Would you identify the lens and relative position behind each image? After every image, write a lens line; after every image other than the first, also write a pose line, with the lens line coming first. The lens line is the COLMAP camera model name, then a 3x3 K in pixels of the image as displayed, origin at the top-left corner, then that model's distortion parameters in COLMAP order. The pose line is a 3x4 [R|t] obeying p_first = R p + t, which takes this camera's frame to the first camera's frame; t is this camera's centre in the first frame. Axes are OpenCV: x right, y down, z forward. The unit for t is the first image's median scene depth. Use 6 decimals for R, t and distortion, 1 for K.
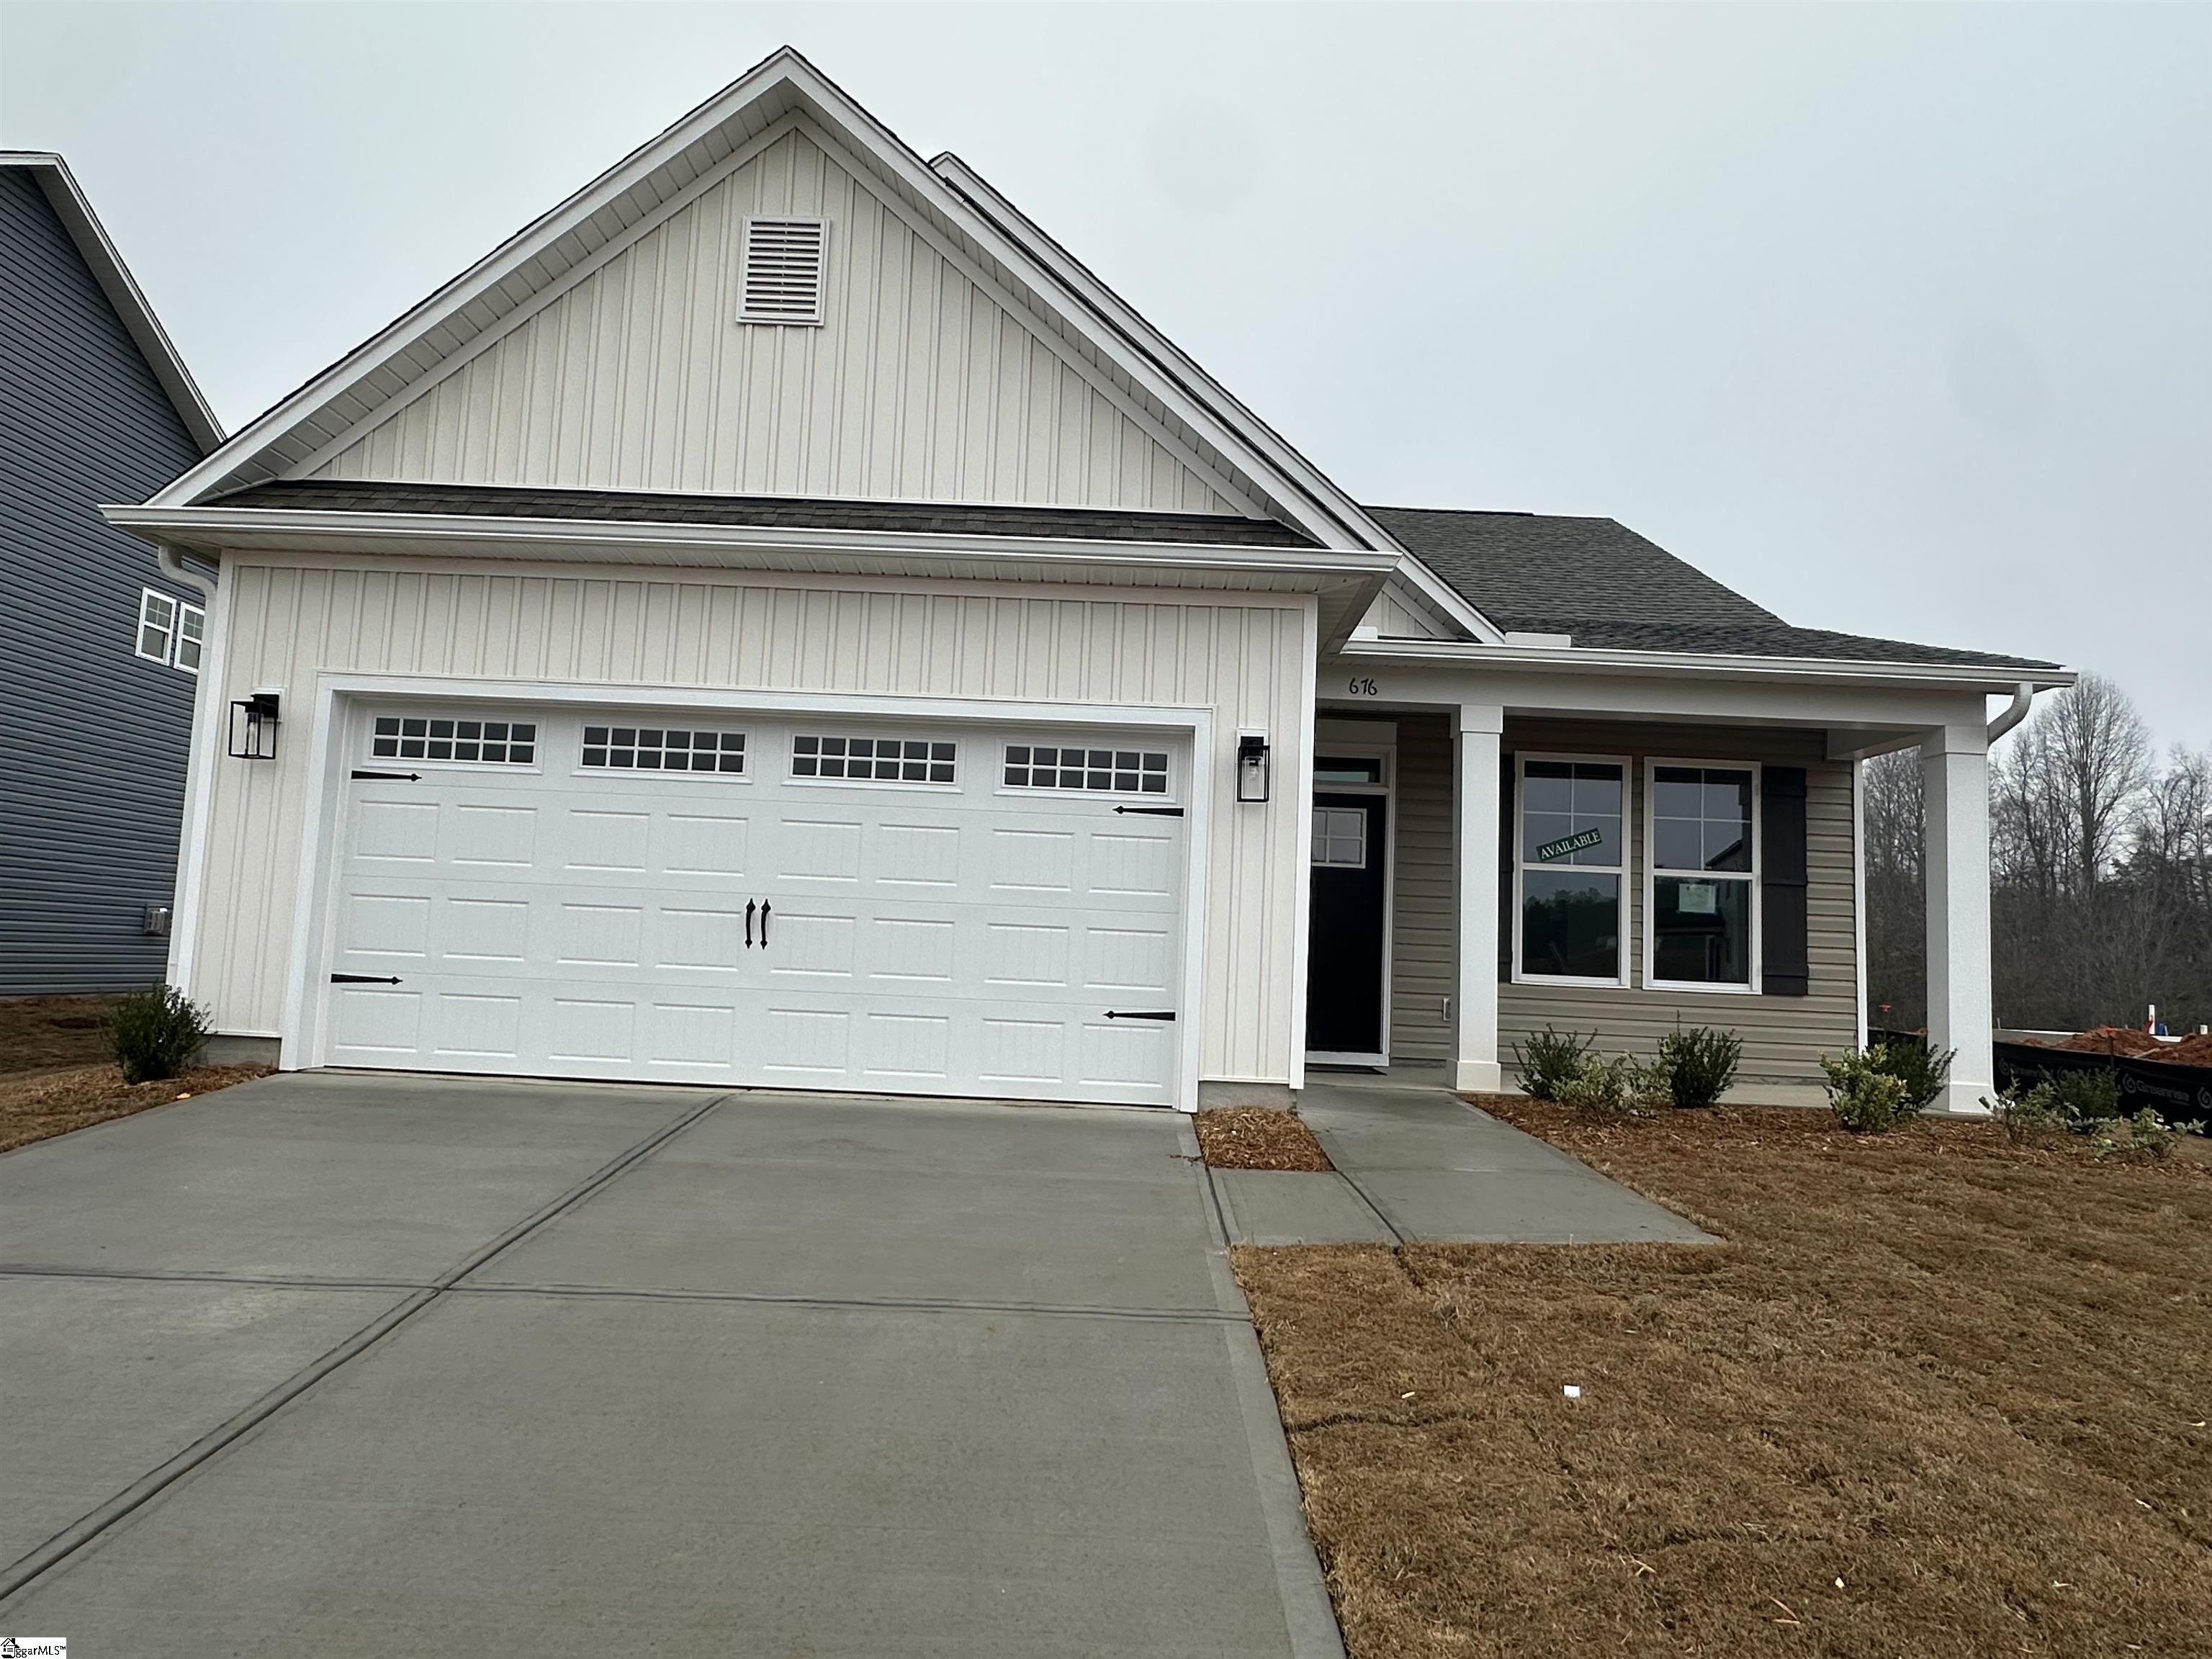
lens RADIAL K [[1351.7, 0, 1101.7], [0, 1351.7, 834.0], [0, 0, 1]] dist [-0.032749, 0.007426]
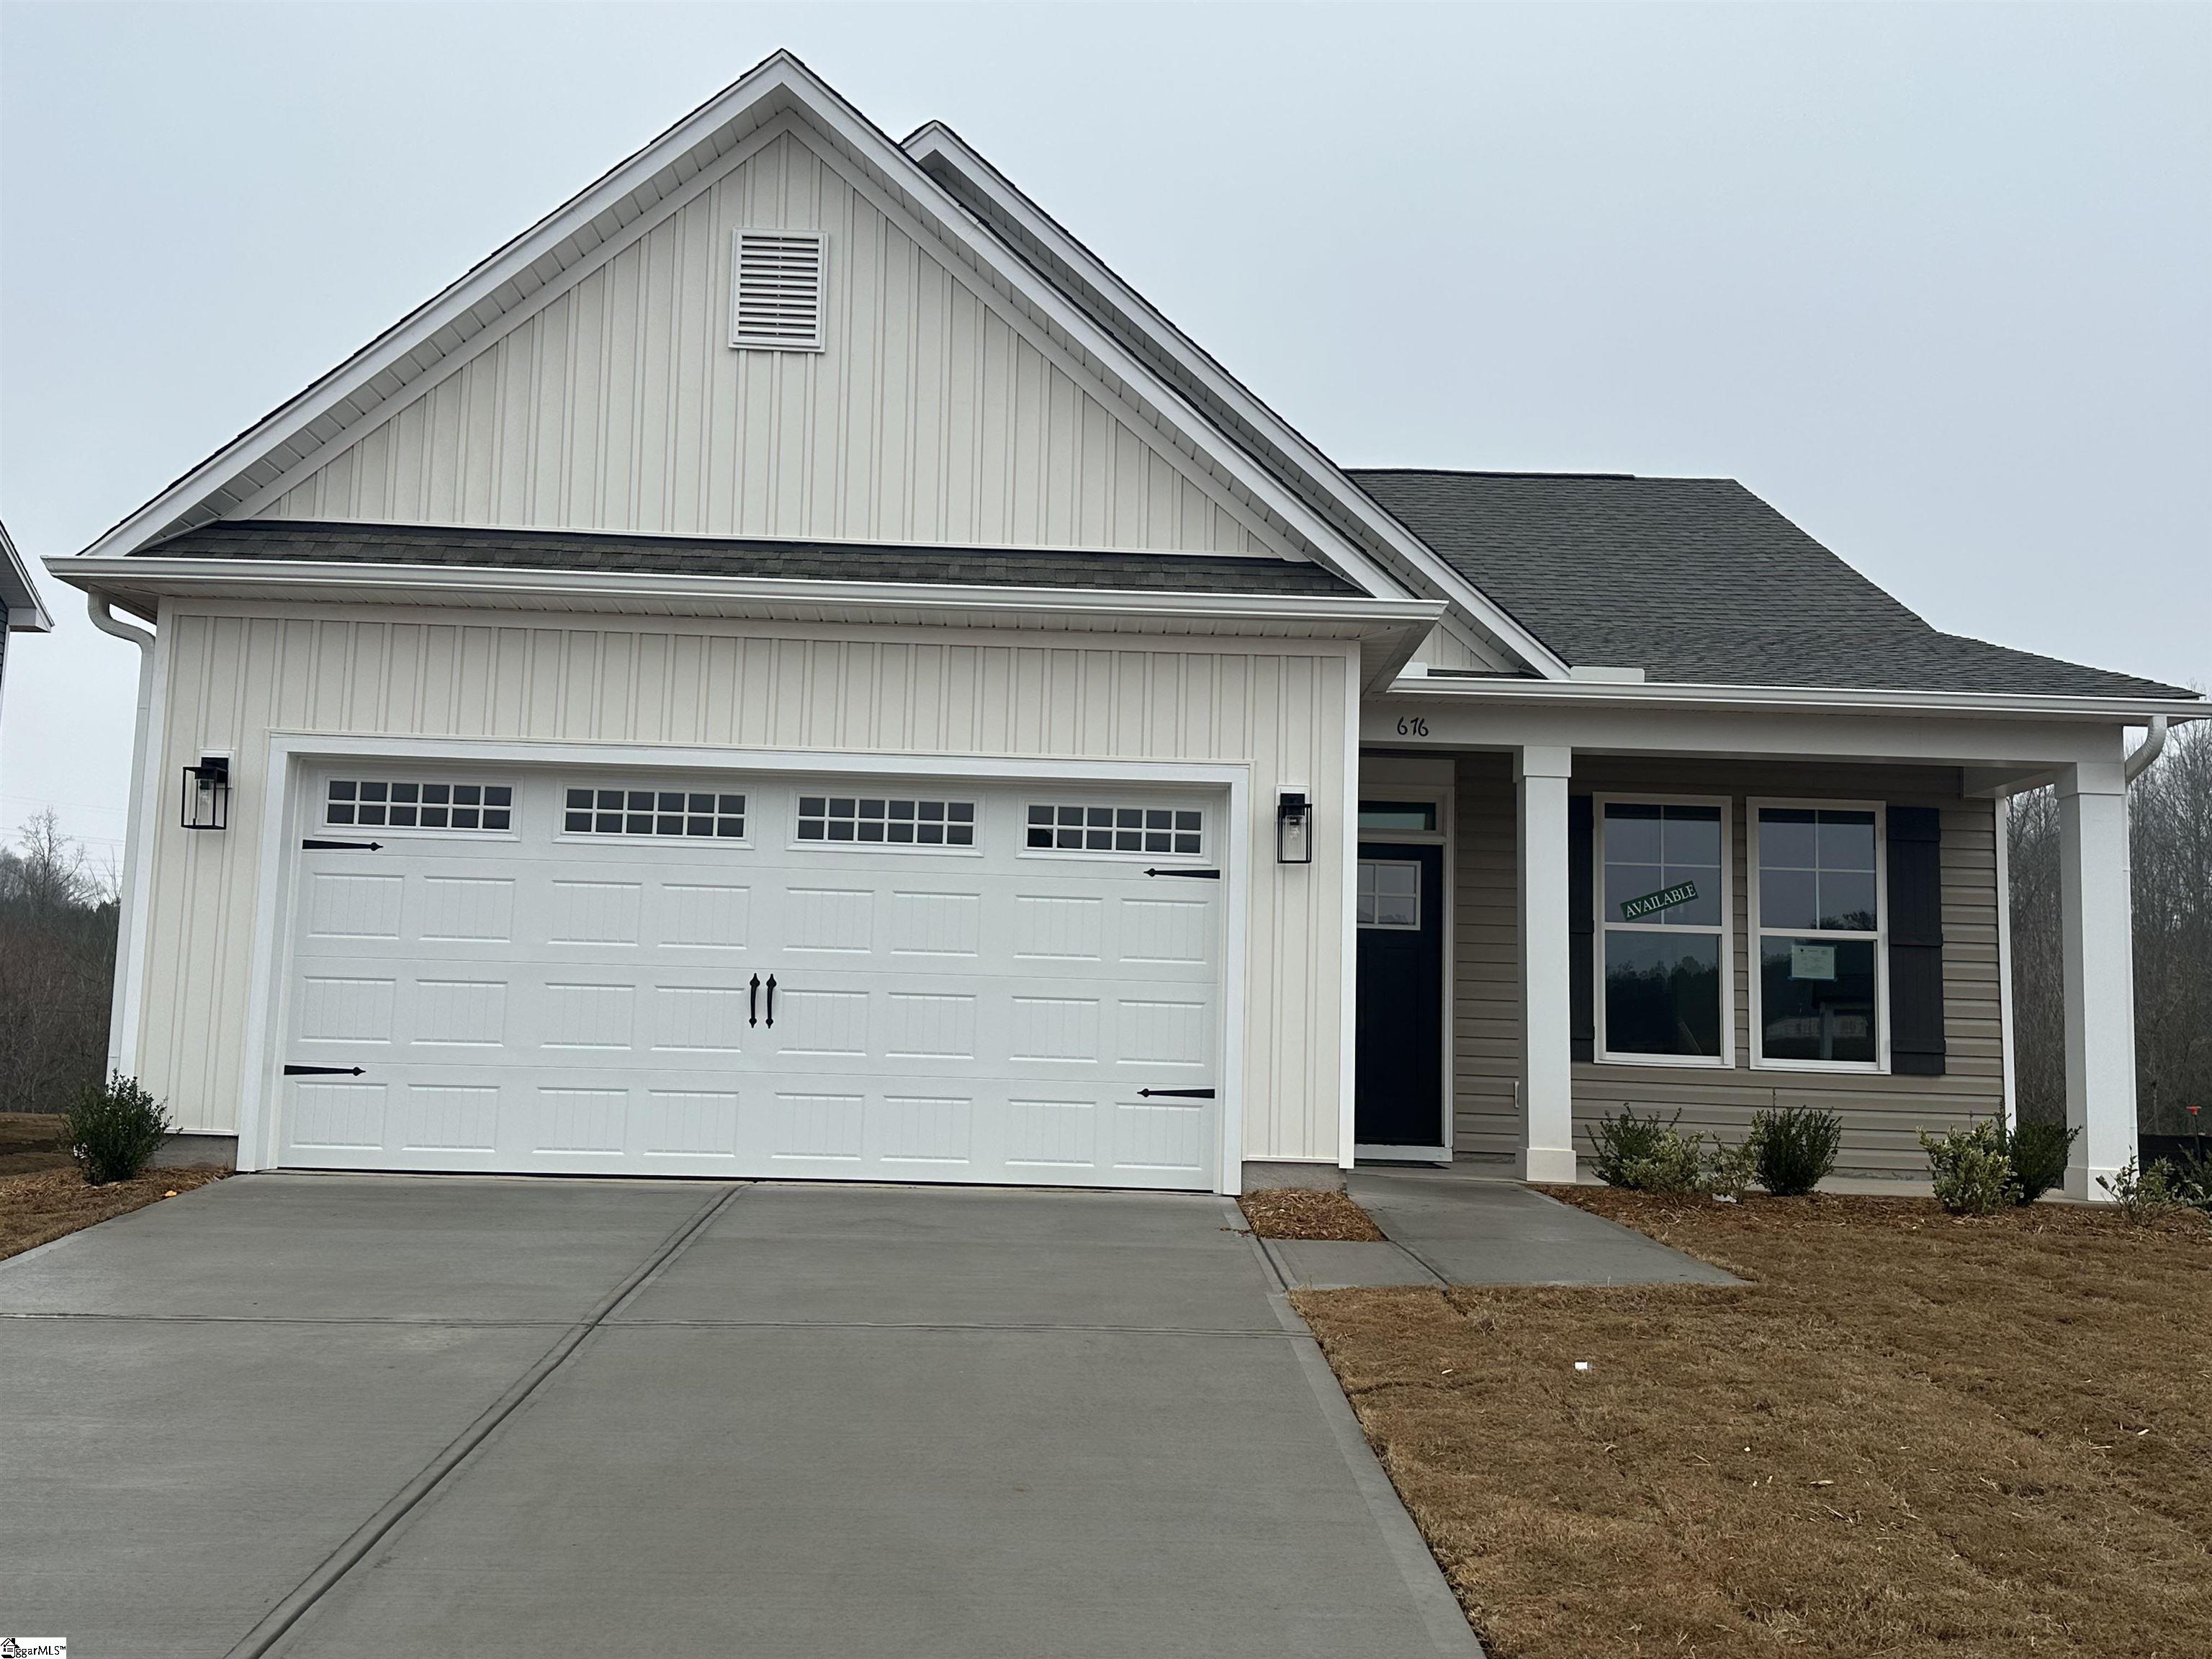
lens RADIAL K [[2005.3, 0, 1086.9], [0, 2005.3, 834.6], [0, 0, 1]] dist [0.052522, 0.000000]
pose [[0.999707, -0.011605, 0.021230, -0.060061], [0.012039, 0.999719, -0.020418, -0.016517], [-0.020987, 0.020668, 0.999566, -0.379920]]
